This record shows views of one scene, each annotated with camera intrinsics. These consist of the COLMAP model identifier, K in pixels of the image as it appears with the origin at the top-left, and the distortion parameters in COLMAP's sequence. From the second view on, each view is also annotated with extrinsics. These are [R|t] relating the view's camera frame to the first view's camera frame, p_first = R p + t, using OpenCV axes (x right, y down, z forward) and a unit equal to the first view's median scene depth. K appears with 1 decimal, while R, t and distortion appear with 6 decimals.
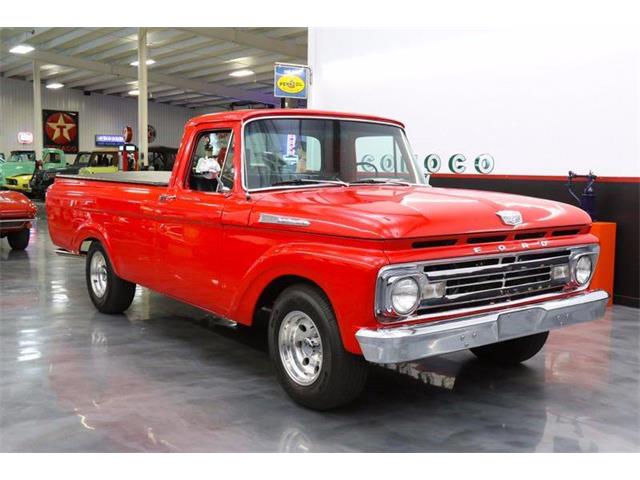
lens RADIAL K [[729.0, 0, 320.5], [0, 729.0, 239.4], [0, 0, 1]] dist [-0.013668, 0.006723]
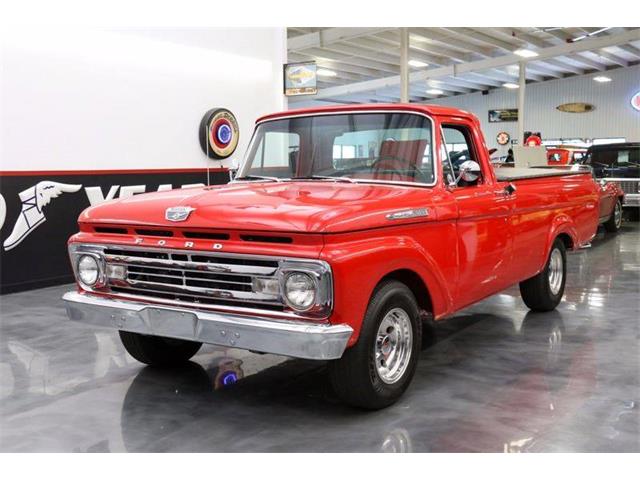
lens RADIAL K [[729.0, 0, 320.5], [0, 729.0, 239.4], [0, 0, 1]] dist [-0.013668, 0.006723]
pose [[0.390770, 0.093085, -0.915770, 1.168905], [-0.088131, 0.994087, 0.063440, -0.070577], [0.916260, 0.055917, 0.396663, 0.754992]]
